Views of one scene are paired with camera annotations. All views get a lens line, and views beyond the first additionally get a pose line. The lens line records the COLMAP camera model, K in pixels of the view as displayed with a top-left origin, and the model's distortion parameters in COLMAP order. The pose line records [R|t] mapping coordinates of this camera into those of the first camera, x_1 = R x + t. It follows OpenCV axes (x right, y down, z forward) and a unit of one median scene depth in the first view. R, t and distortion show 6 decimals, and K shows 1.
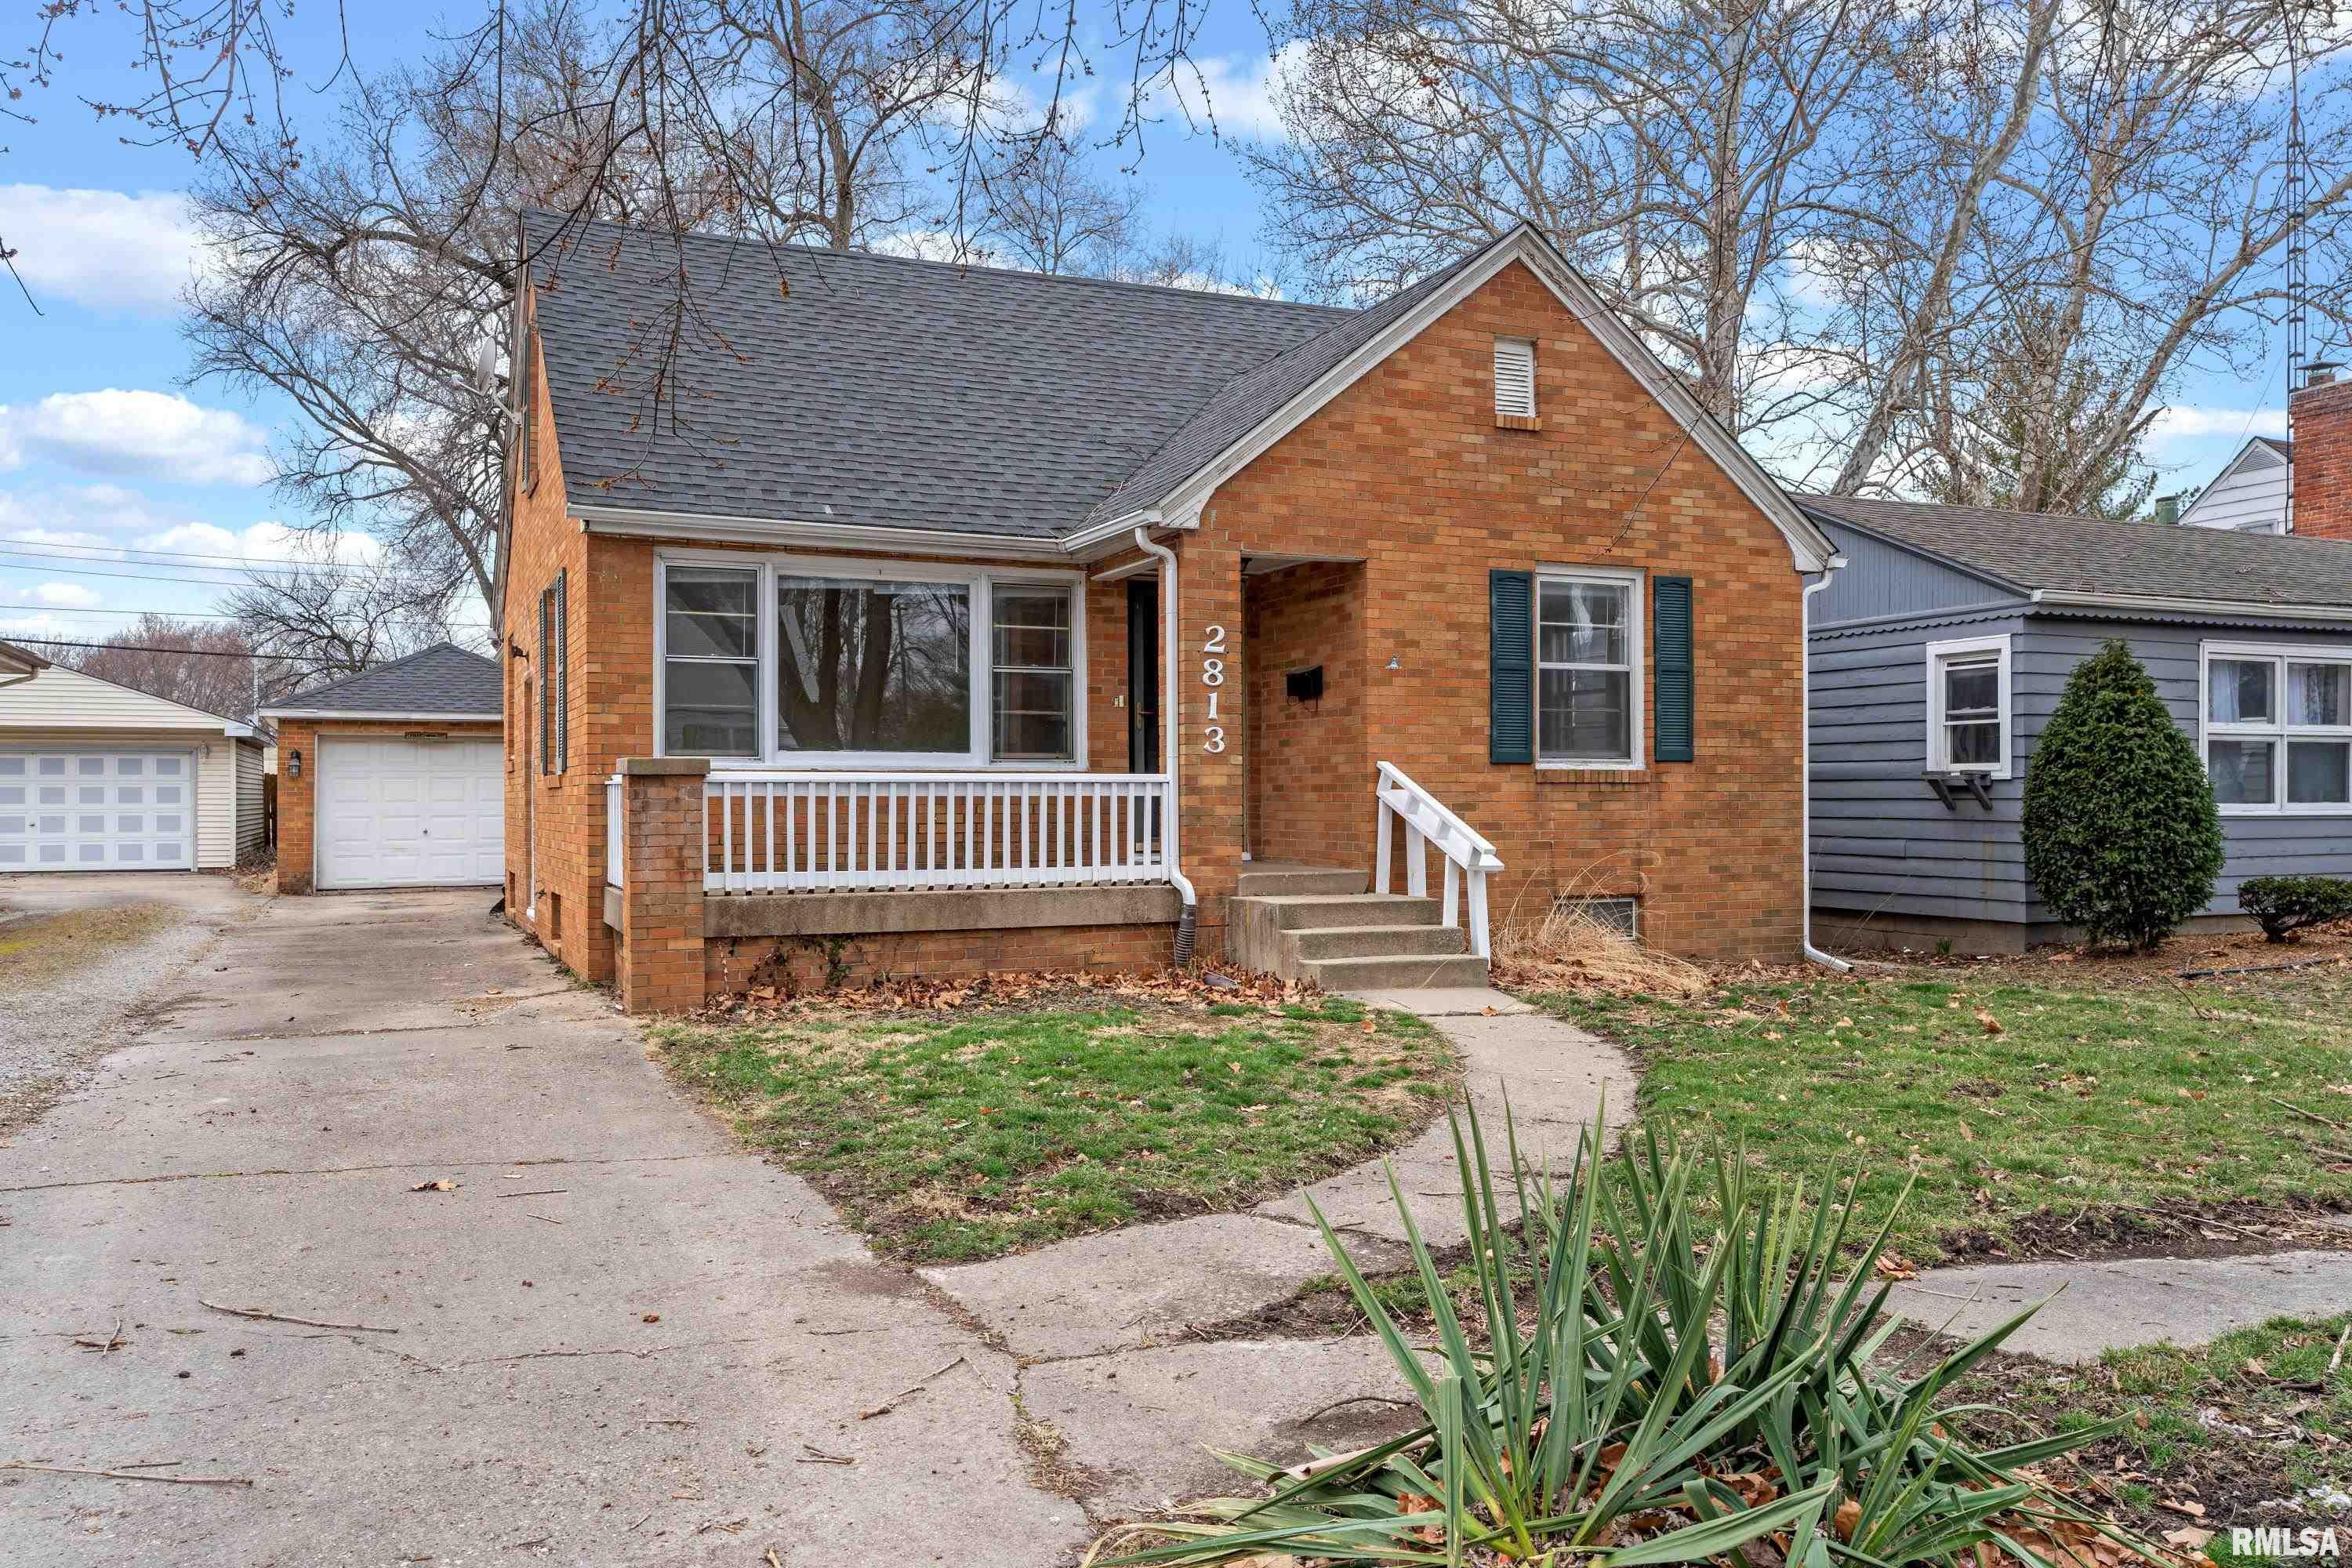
lens RADIAL K [[1806.7, 0, 1177.9], [0, 1806.7, 778.0], [0, 0, 1]] dist [-0.004125, -0.001044]
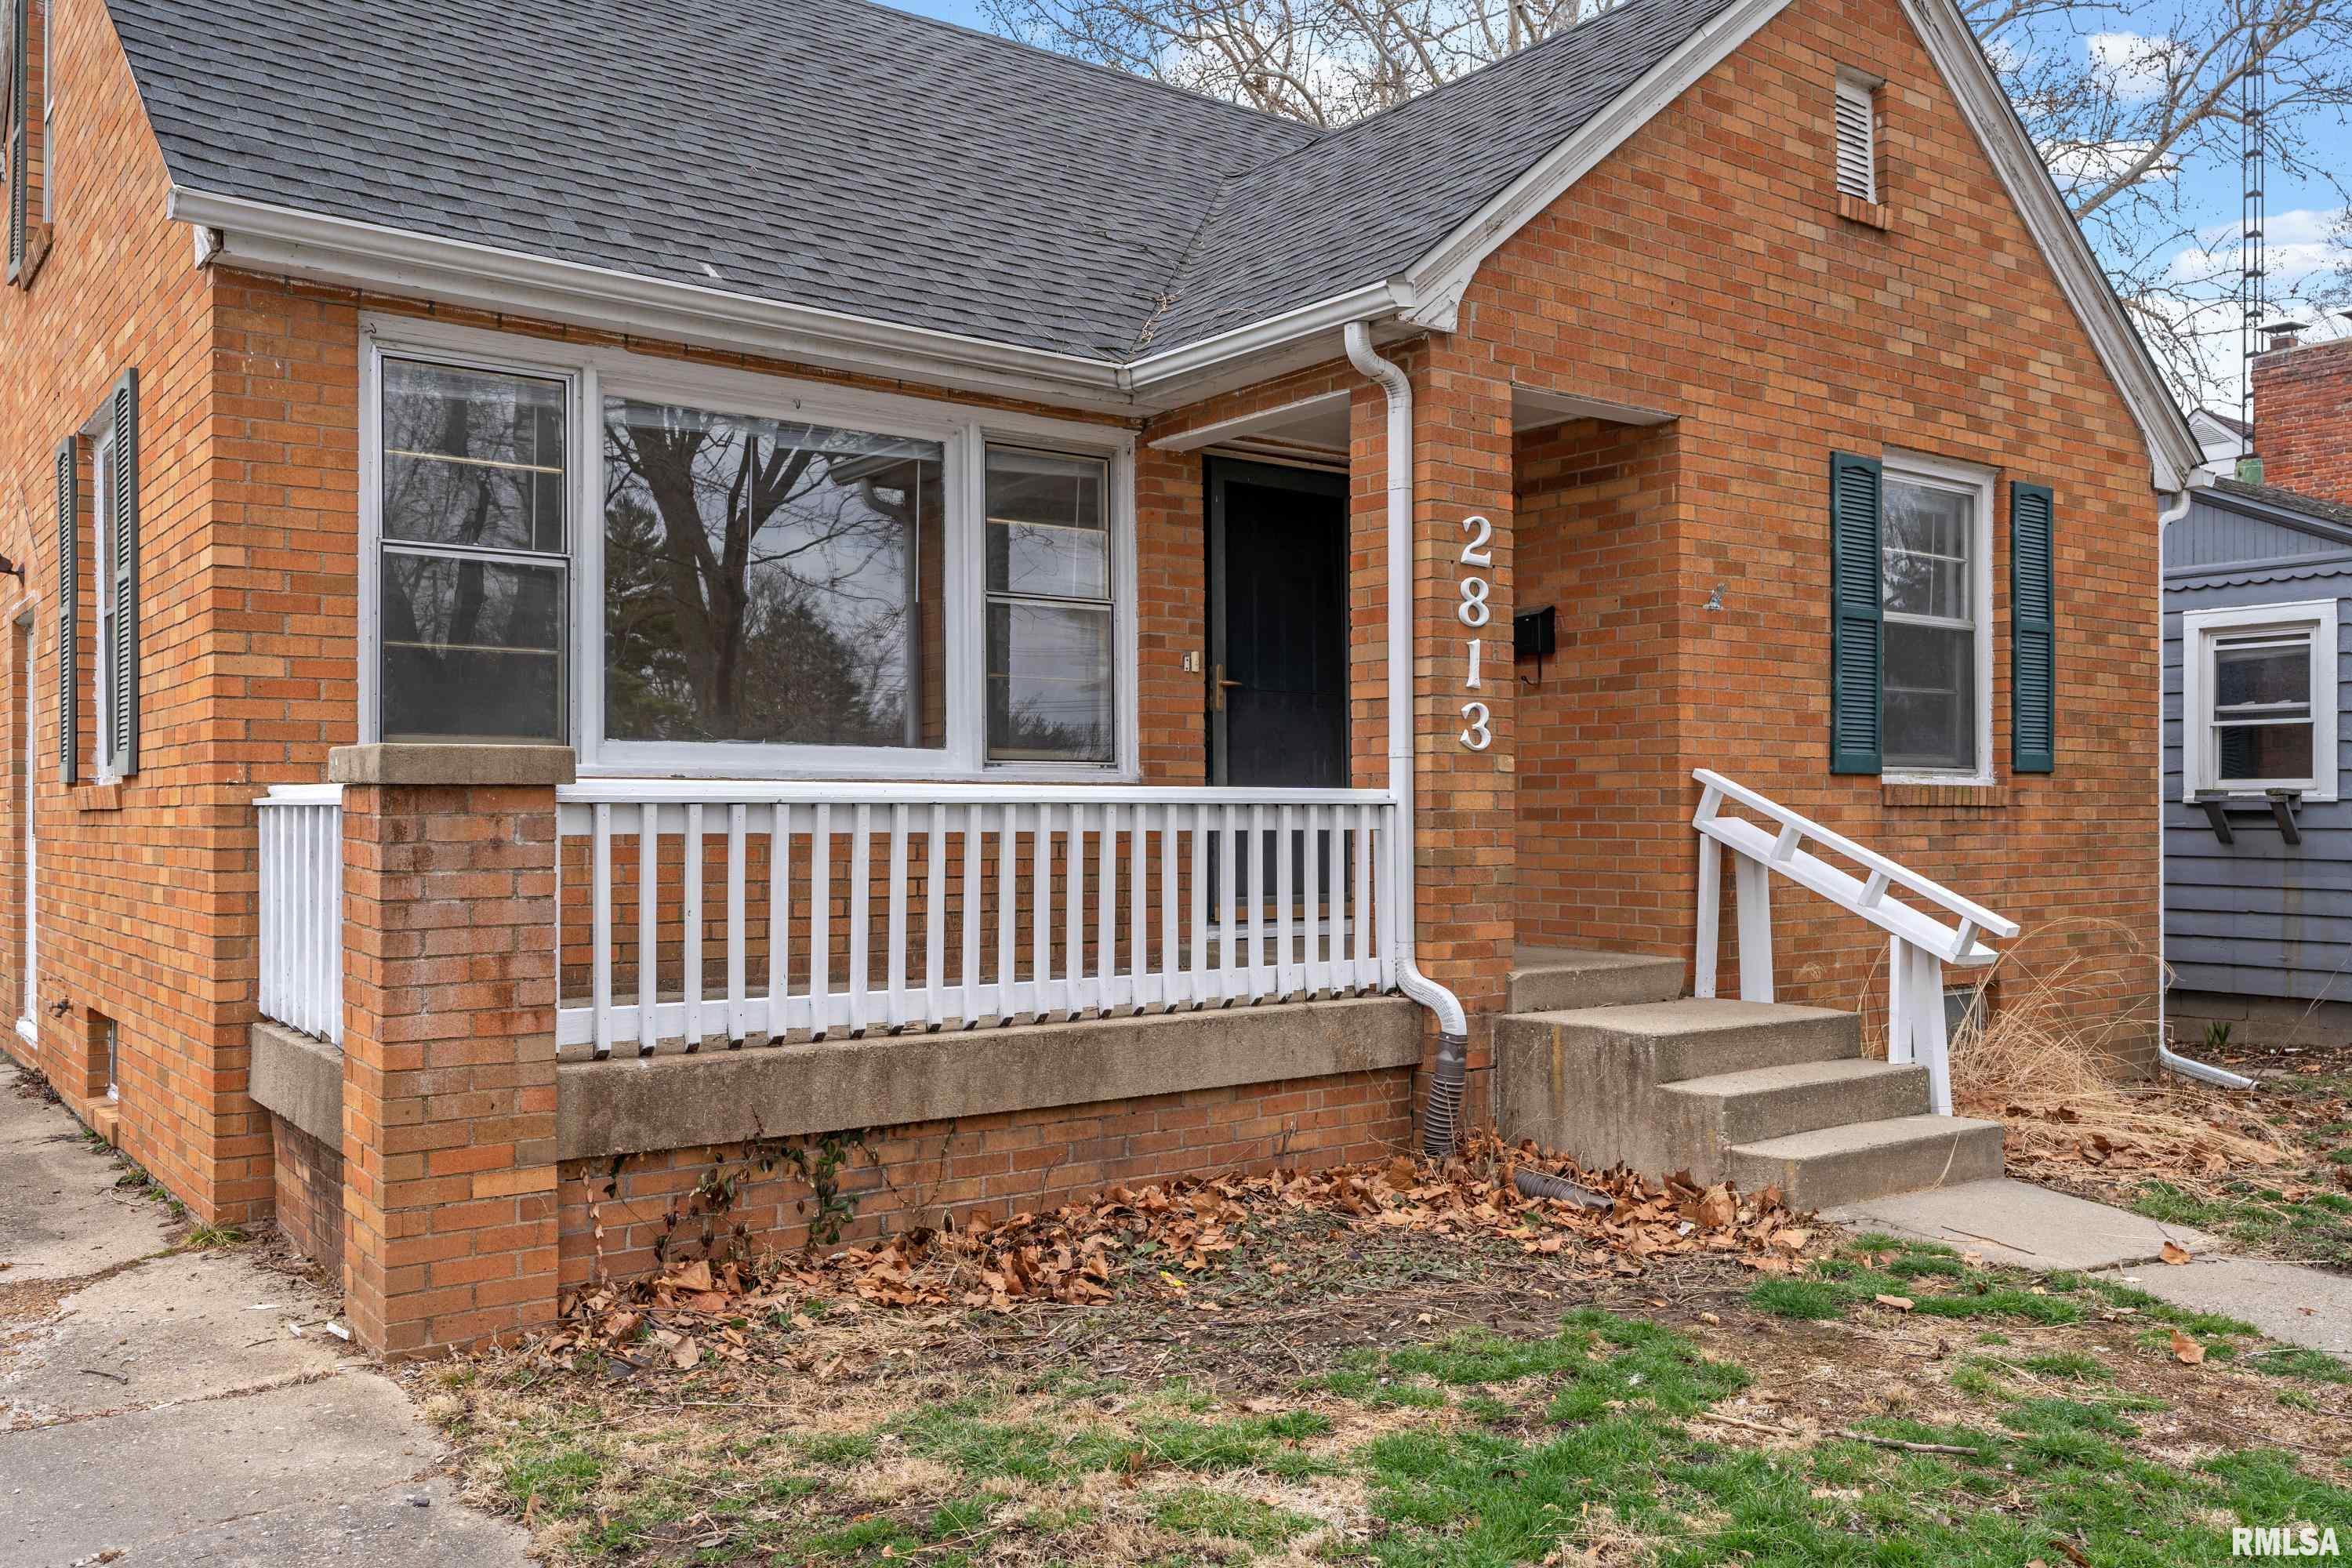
lens RADIAL K [[1888.2, 0, 1174.1], [0, 1888.2, 803.3], [0, 0, 1]] dist [0.000029, 0.003310]
pose [[0.973431, 0.002859, 0.228964, -0.190012], [-0.003925, 0.999983, 0.004202, 0.000042], [-0.228948, -0.004989, 0.973426, 0.451098]]
